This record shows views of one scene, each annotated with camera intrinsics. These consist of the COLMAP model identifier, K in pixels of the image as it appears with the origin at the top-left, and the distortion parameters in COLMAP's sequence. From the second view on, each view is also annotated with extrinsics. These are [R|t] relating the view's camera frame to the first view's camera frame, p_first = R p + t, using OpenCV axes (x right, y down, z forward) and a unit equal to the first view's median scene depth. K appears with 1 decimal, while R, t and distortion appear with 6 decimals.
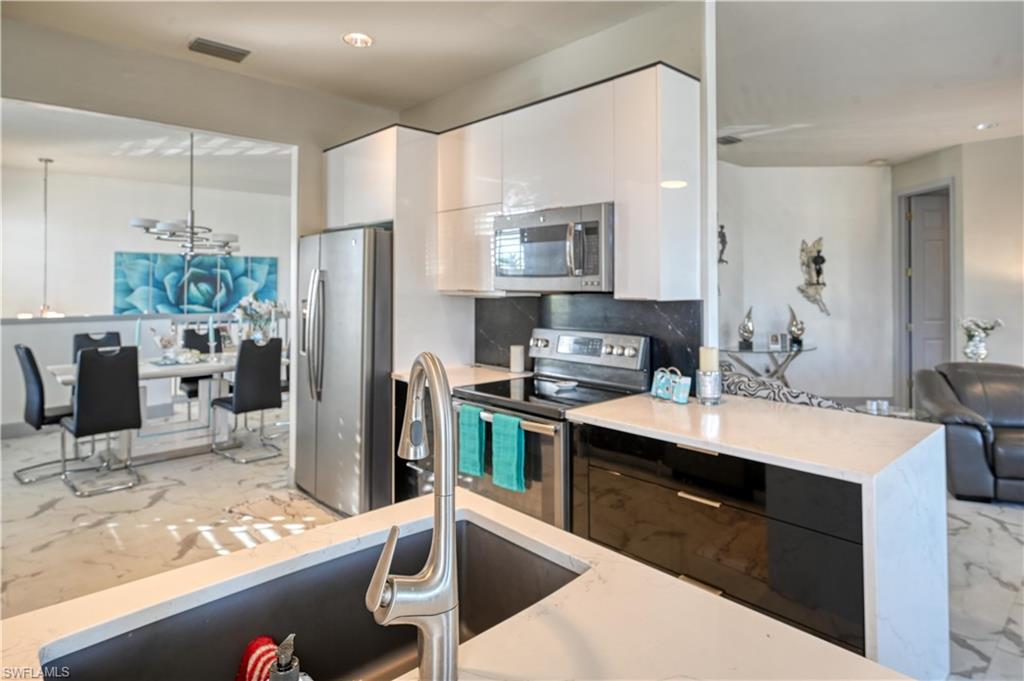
lens RADIAL K [[576.1, 0, 524.8], [0, 576.1, 273.9], [0, 0, 1]] dist [-0.007376, -0.000207]
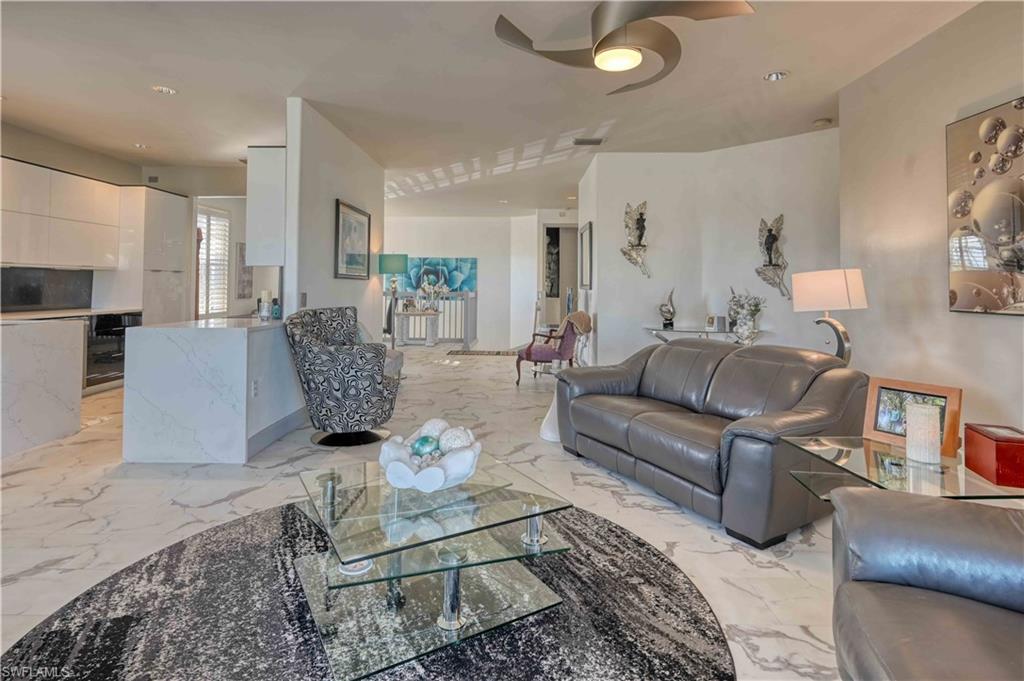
lens RADIAL K [[520.3, 0, 538.2], [0, 520.3, 278.7], [0, 0, 1]] dist [-0.005986, -0.000269]
pose [[0.741108, -0.006149, -0.671357, 0.701569], [0.005333, 0.999980, -0.003271, 0.035198], [0.671364, -0.001156, 0.741127, 0.115577]]
